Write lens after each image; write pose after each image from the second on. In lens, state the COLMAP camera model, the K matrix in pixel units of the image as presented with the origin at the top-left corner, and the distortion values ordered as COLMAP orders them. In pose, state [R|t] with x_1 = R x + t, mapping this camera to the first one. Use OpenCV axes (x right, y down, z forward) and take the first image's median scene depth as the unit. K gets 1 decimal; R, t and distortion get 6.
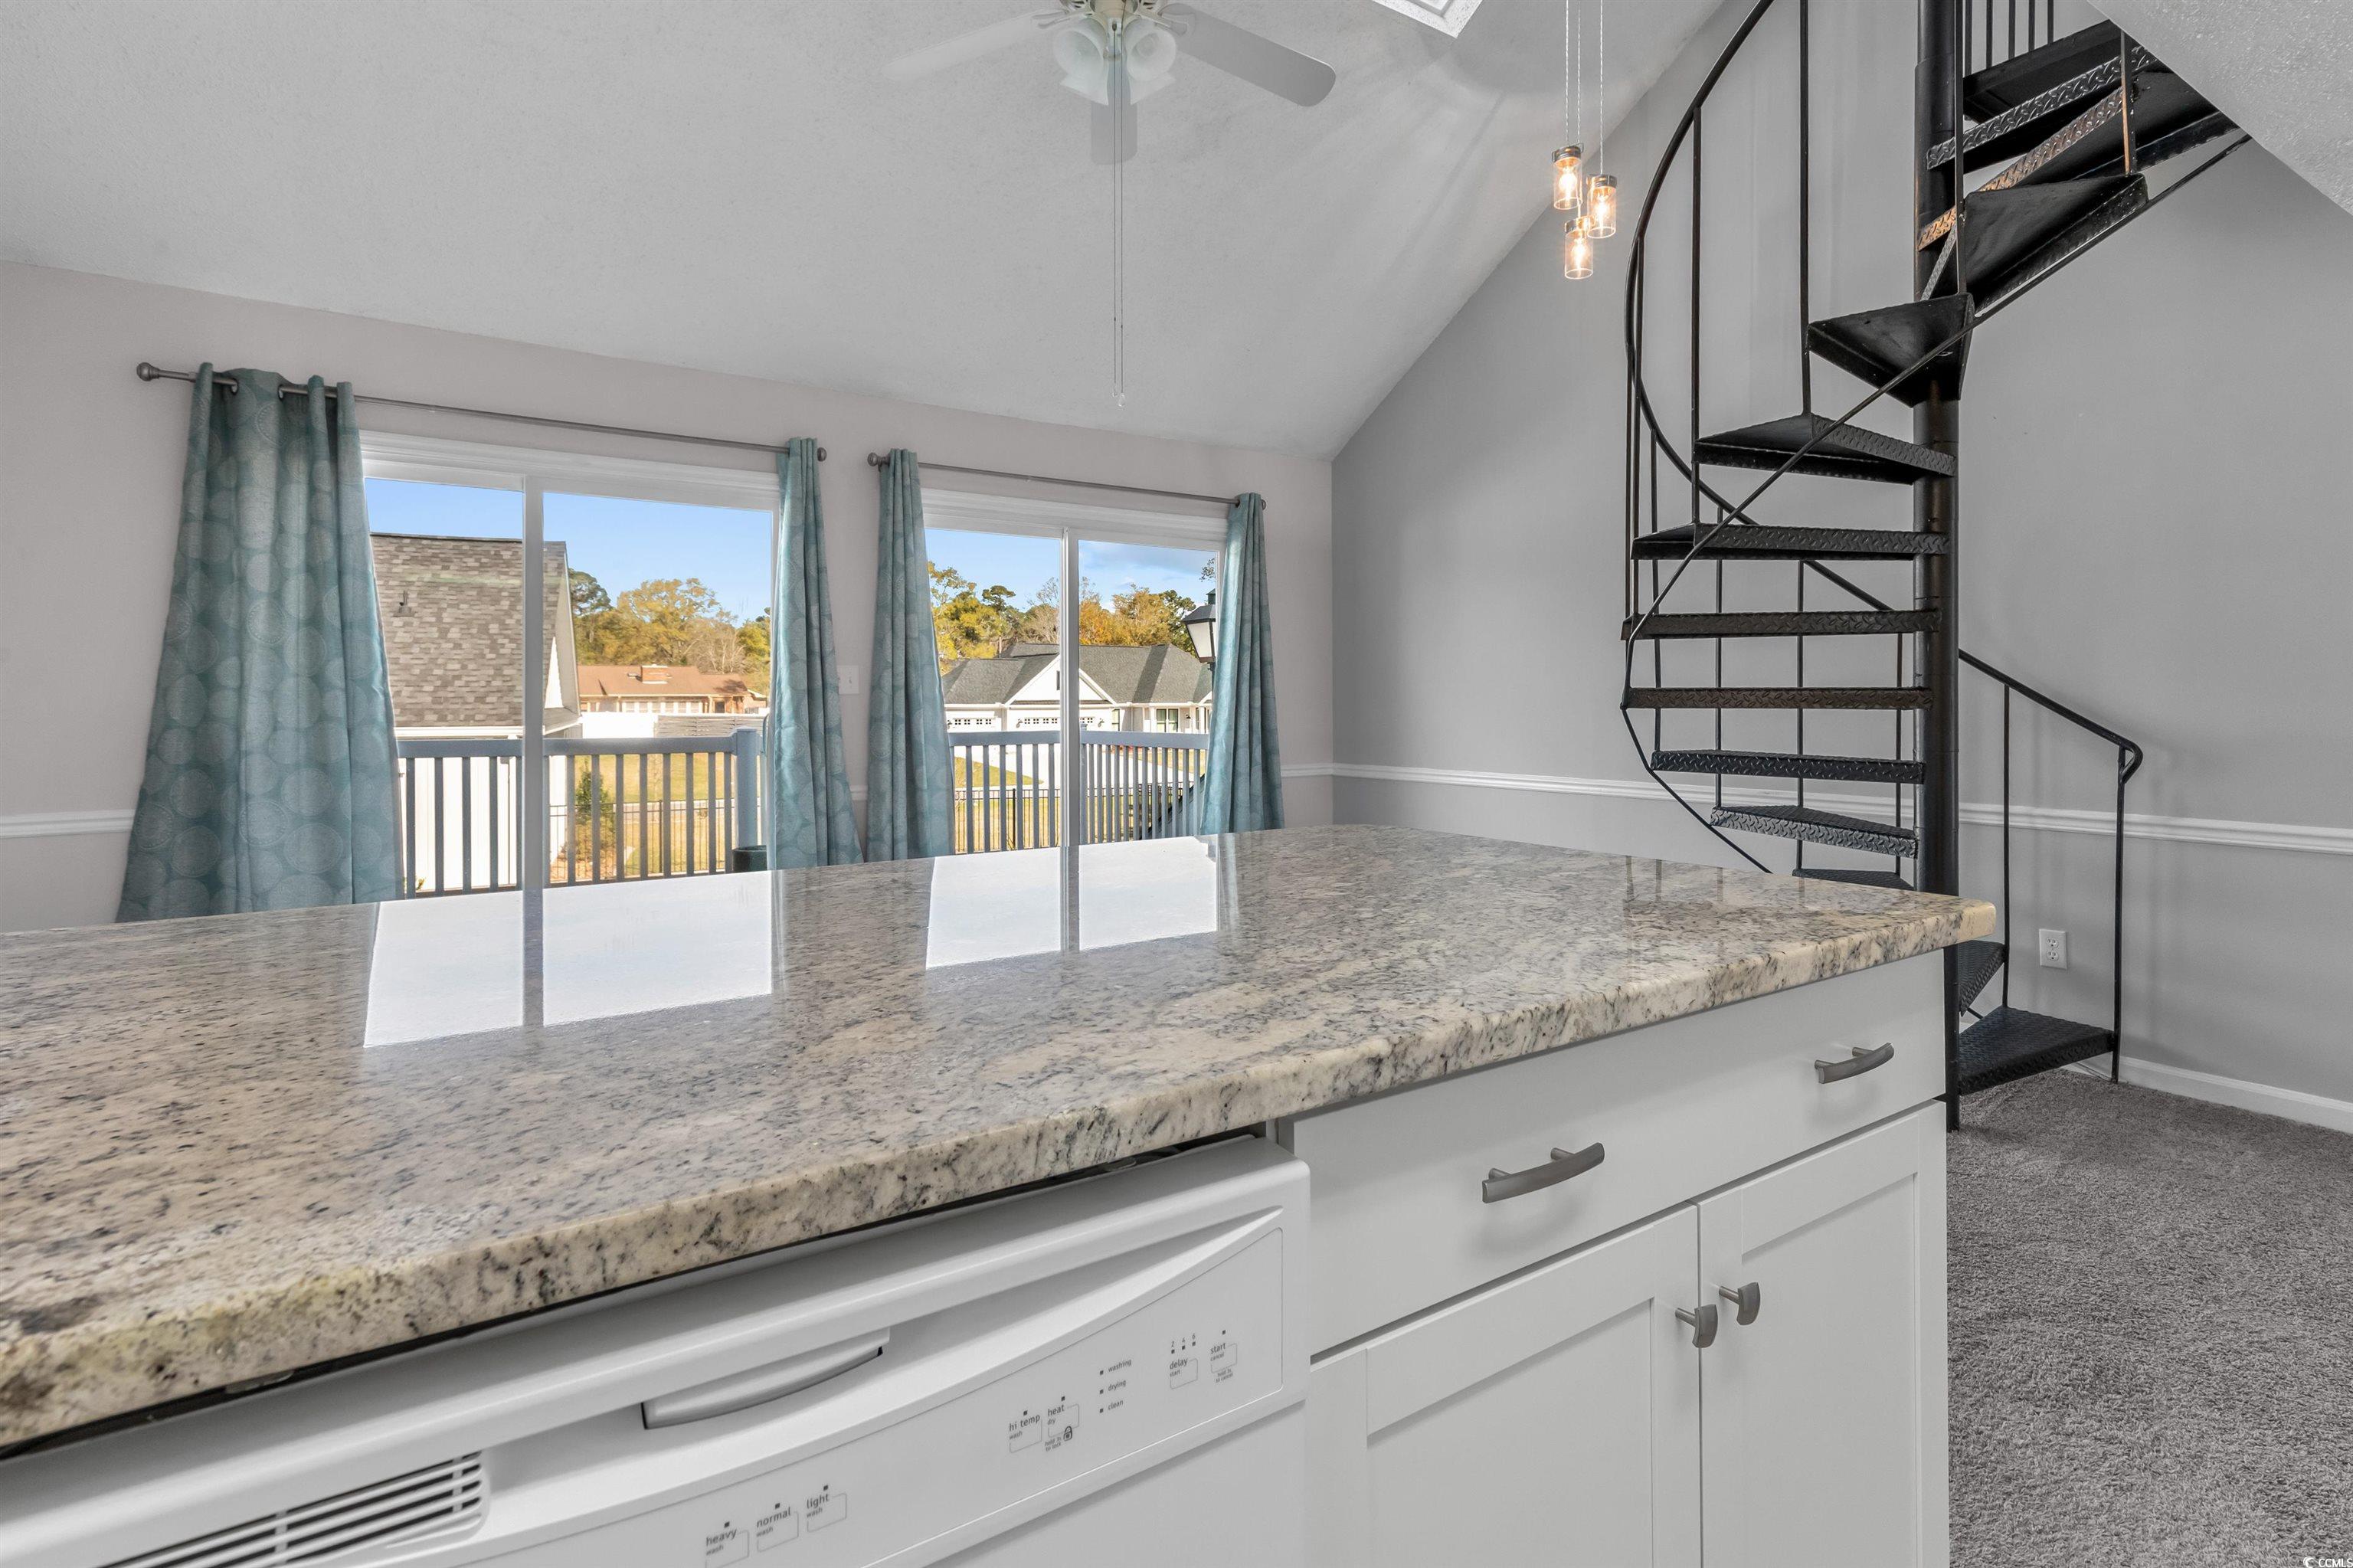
lens RADIAL K [[1149.7, 0, 1215.2], [0, 1149.7, 691.5], [0, 0, 1]] dist [-0.000766, -0.000076]
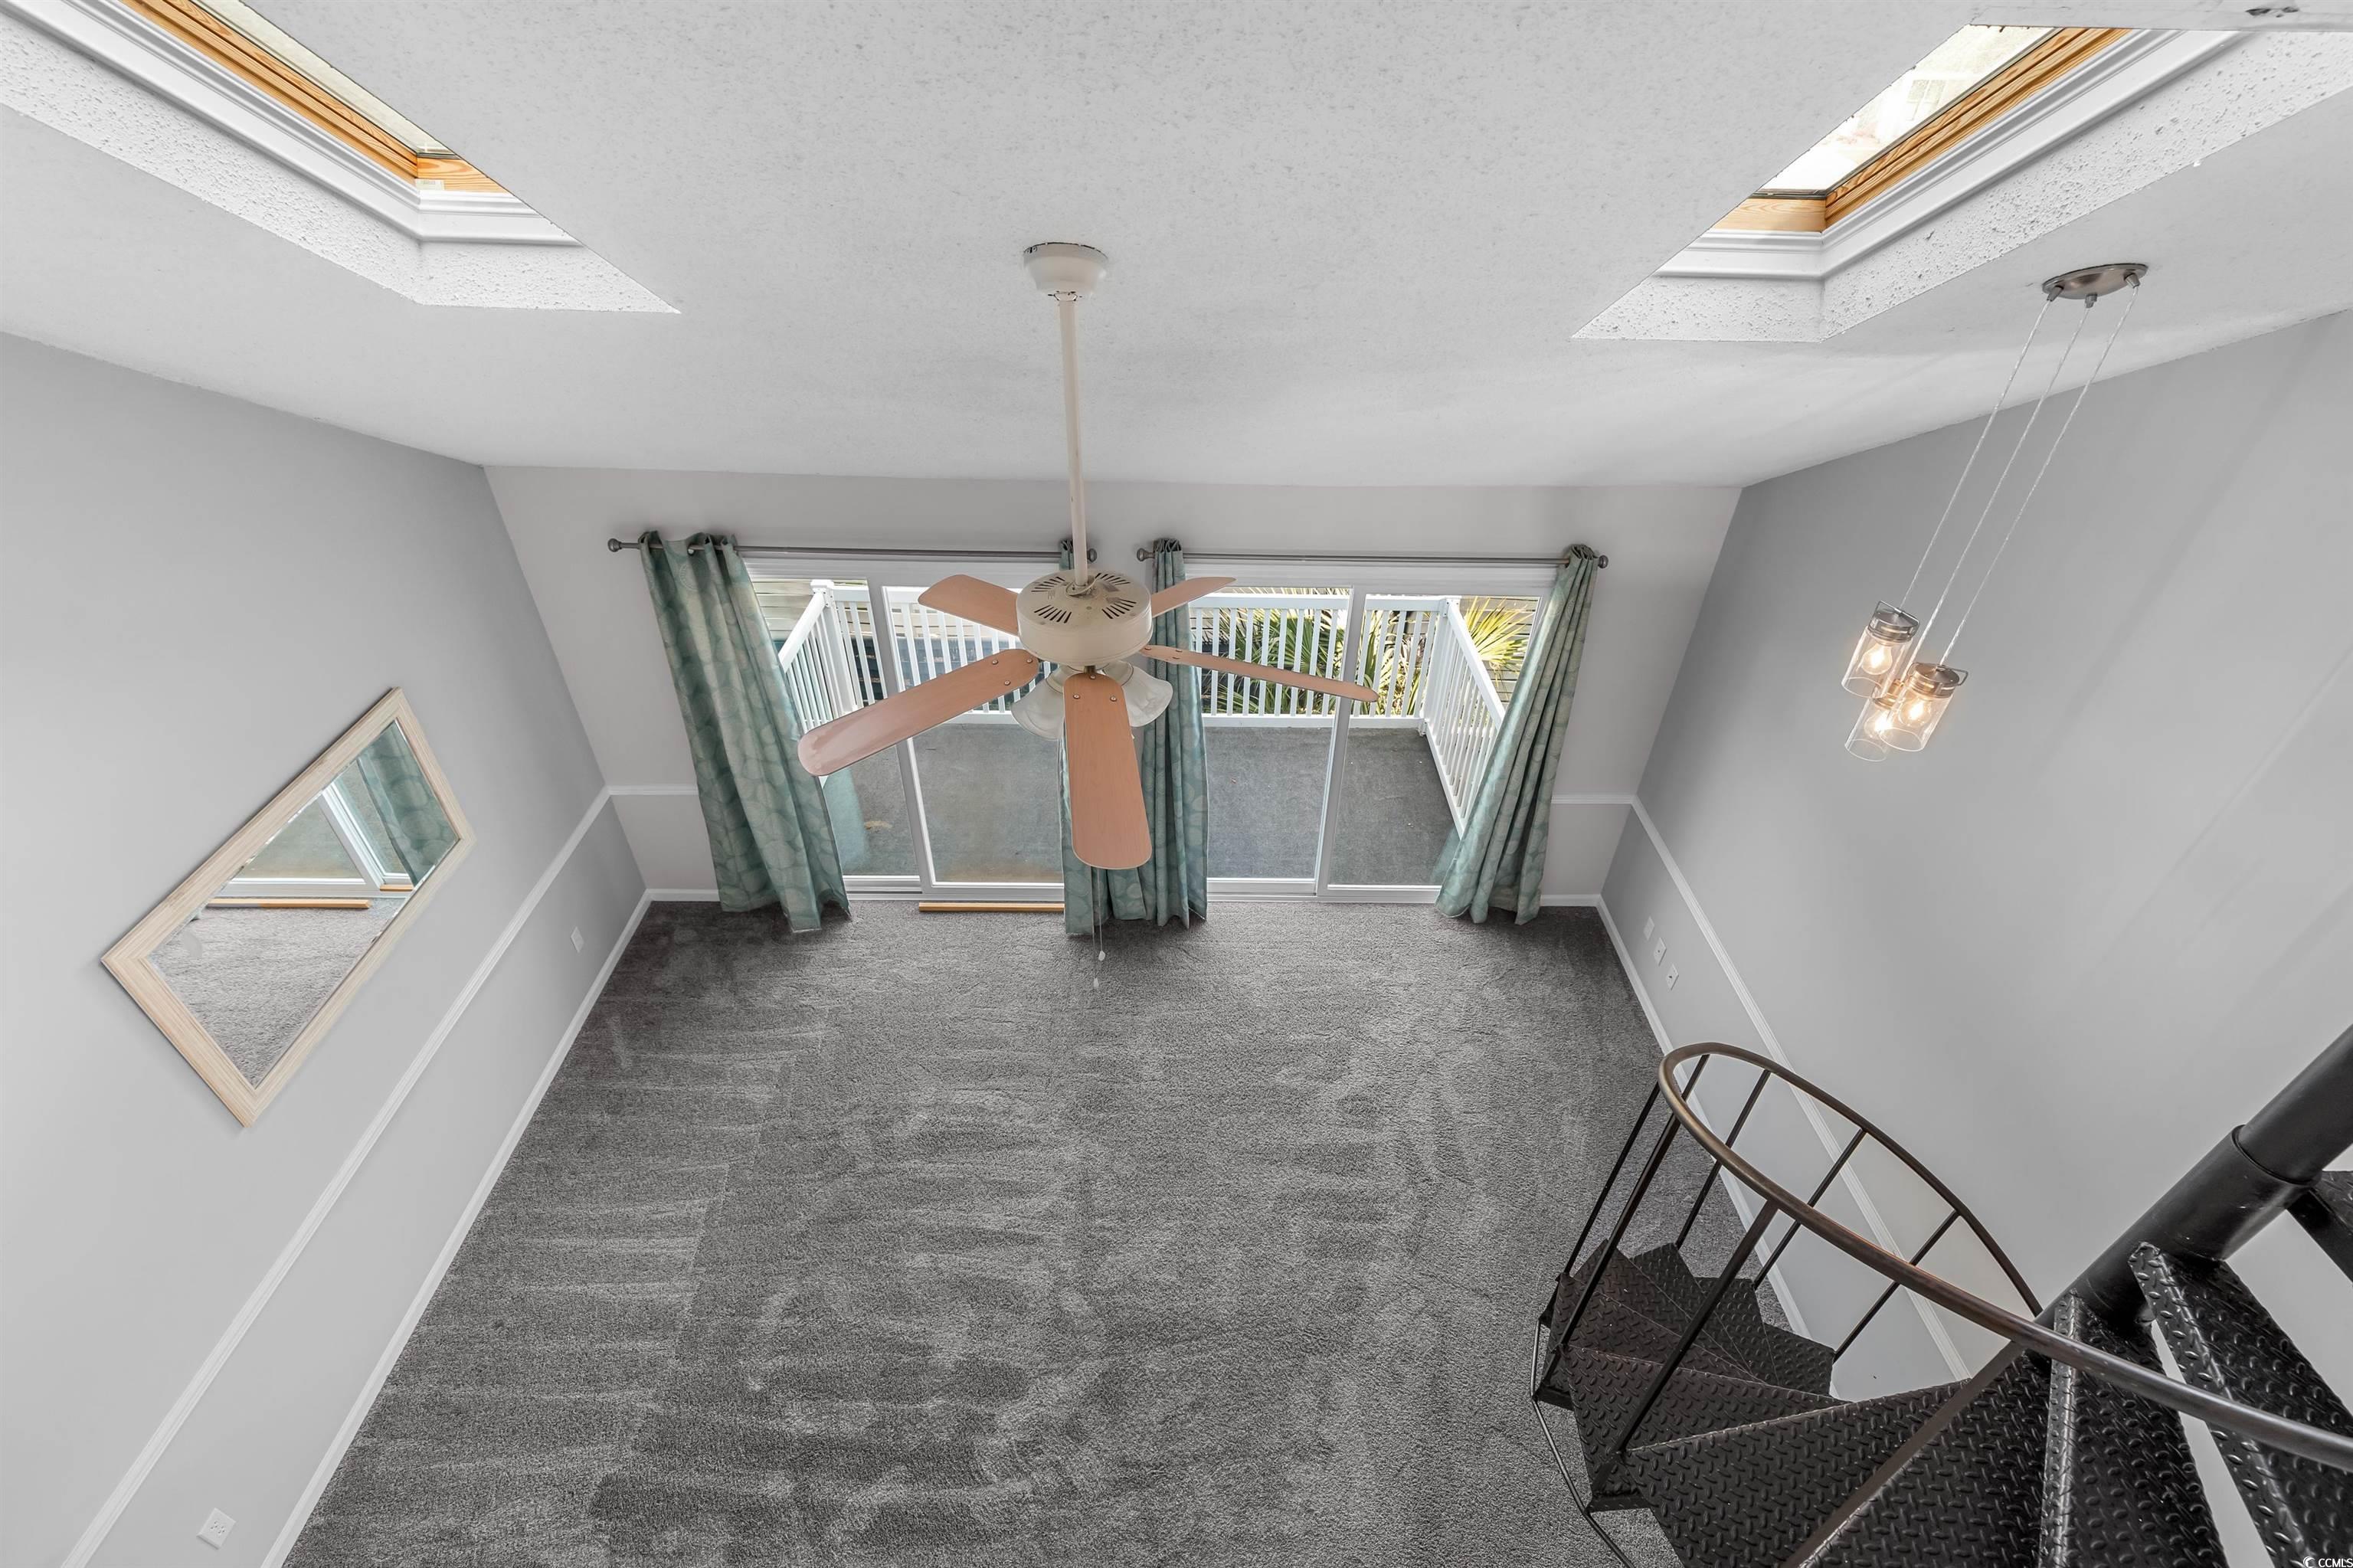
lens RADIAL K [[1075.9, 0, 1182.3], [0, 1075.9, 771.6], [0, 0, 1]] dist [0.017829, 0.001405]
pose [[0.834823, 0.342668, -0.430870, 0.228845], [-0.013981, 0.795607, 0.605652, -0.664564], [0.550341, -0.499588, 0.668982, 0.285185]]
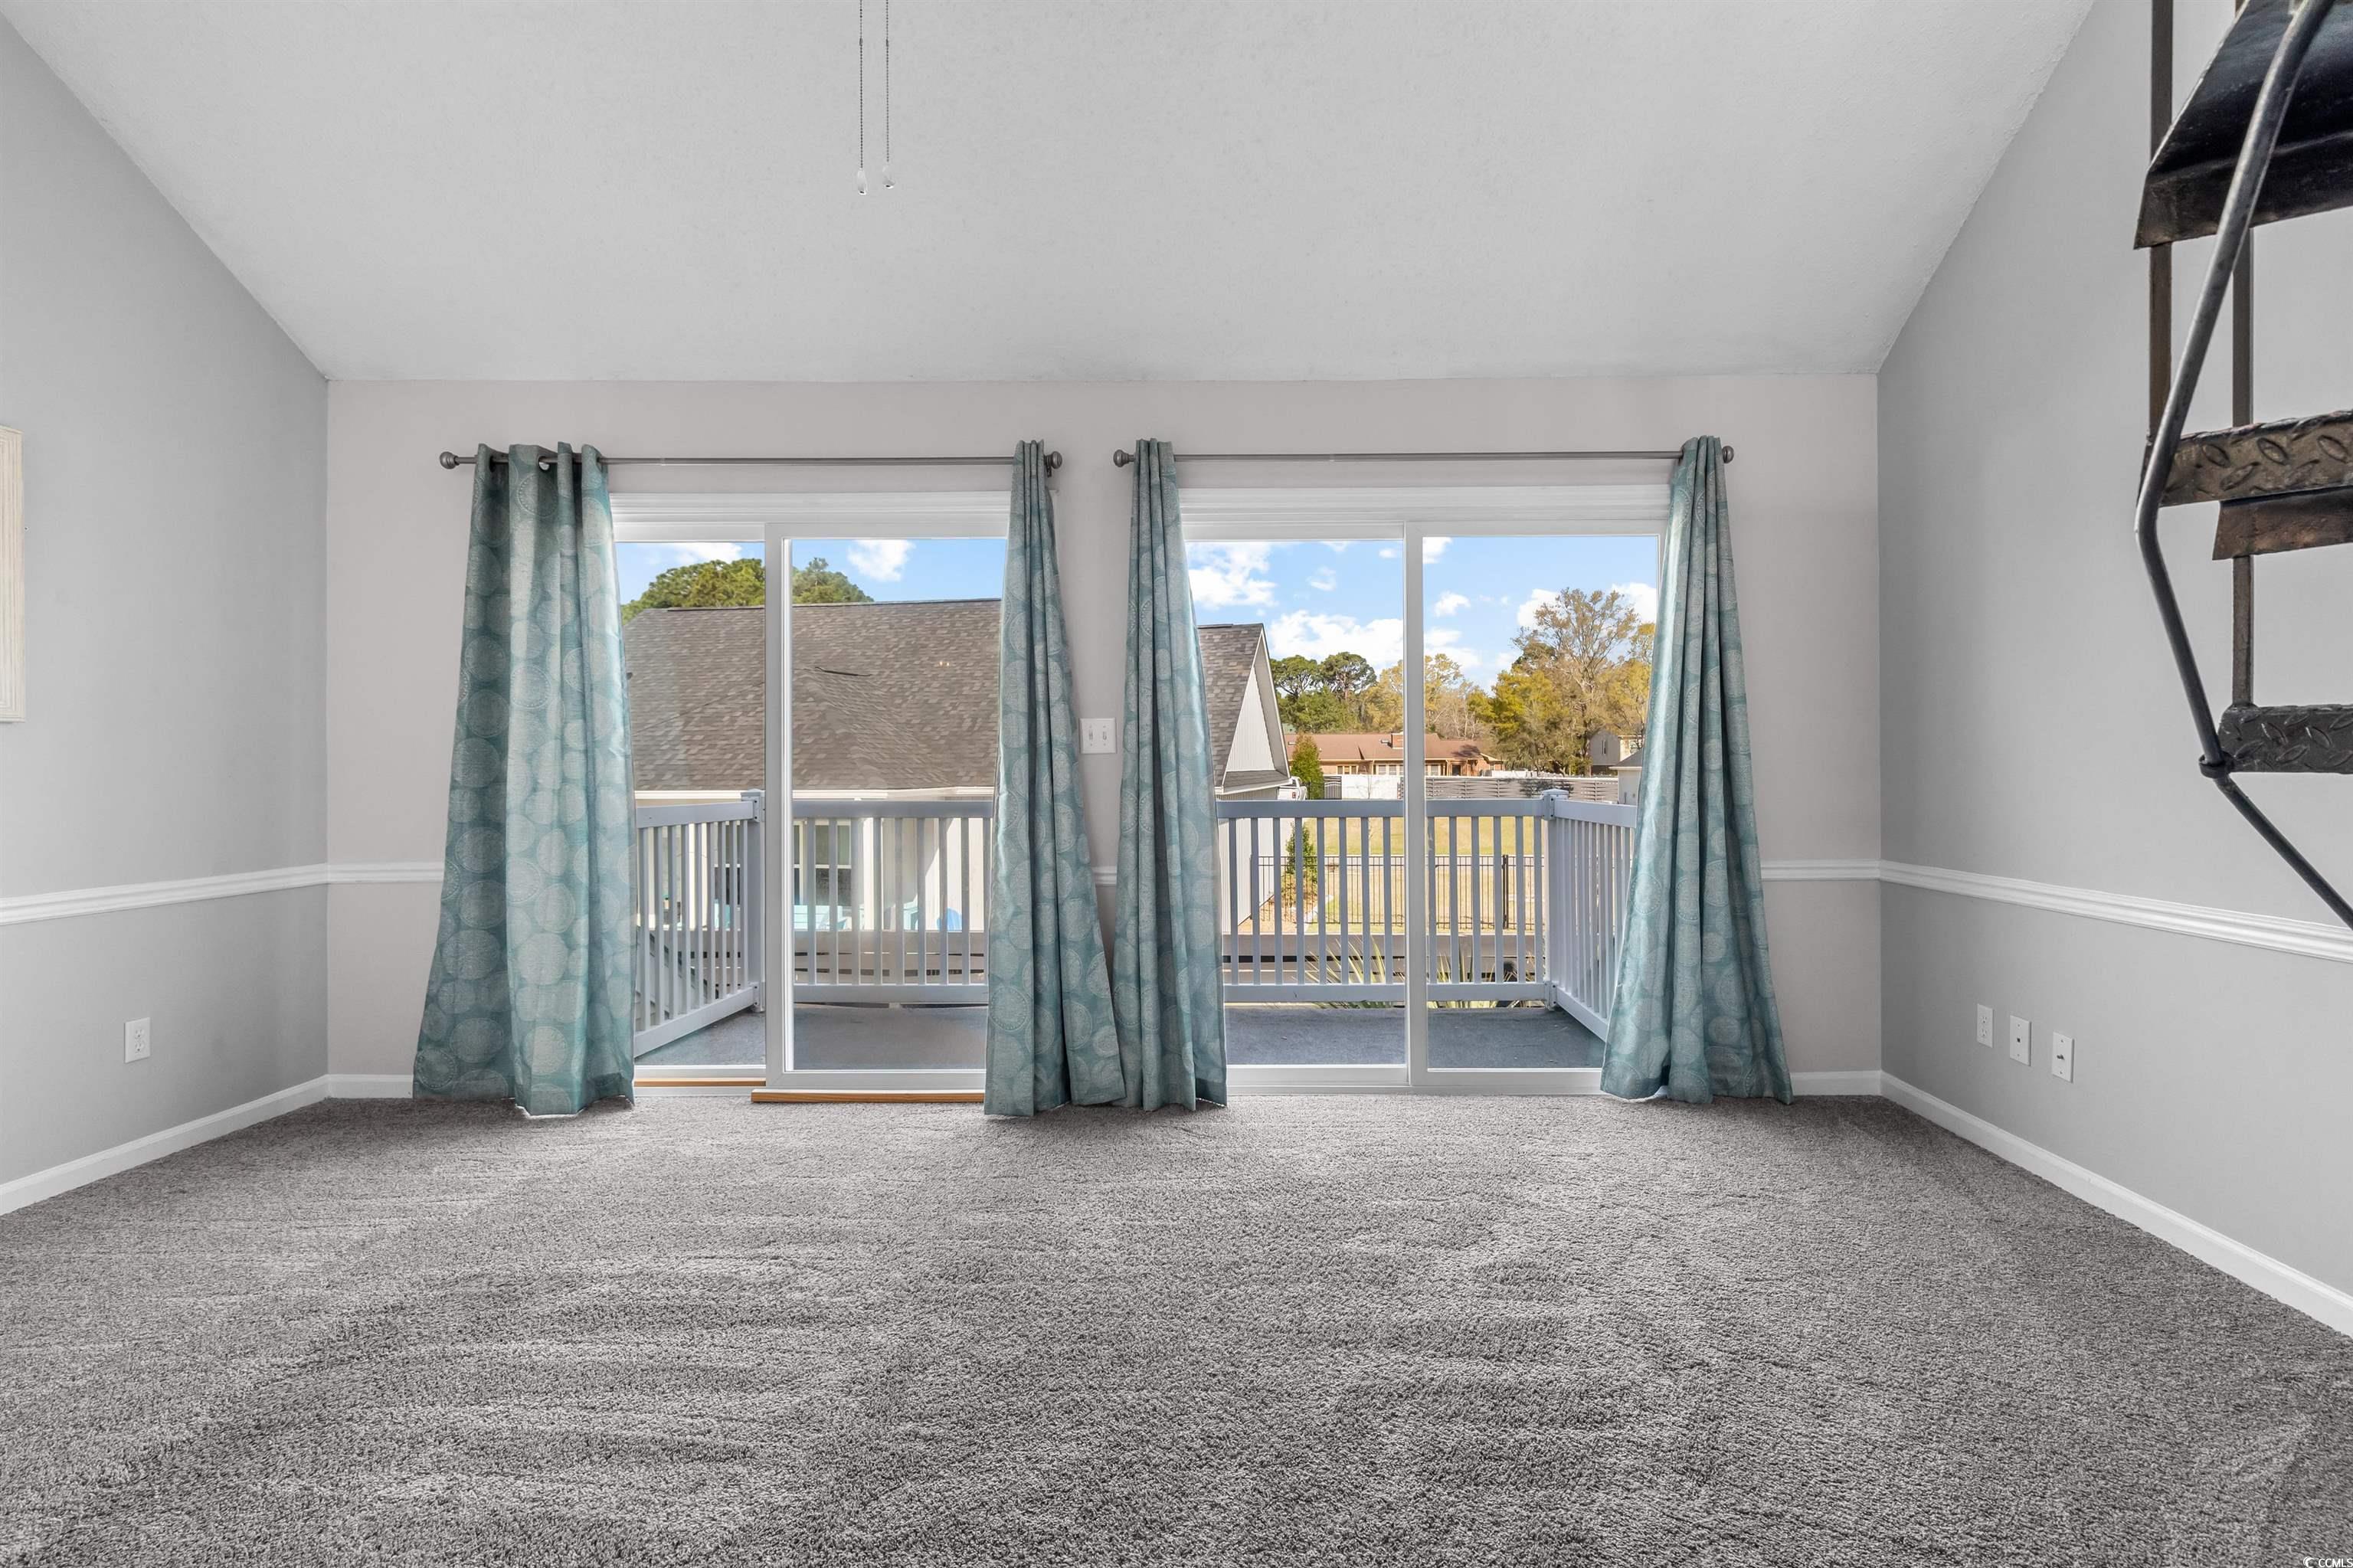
lens RADIAL K [[1116.2, 0, 1241.0], [0, 1116.2, 766.7], [0, 0, 1]] dist [0.003806, -0.000928]
pose [[0.823828, -0.001958, -0.566836, 0.218323], [0.007887, 0.999937, 0.008009, 0.006915], [0.566785, -0.011069, 0.823792, 0.427921]]
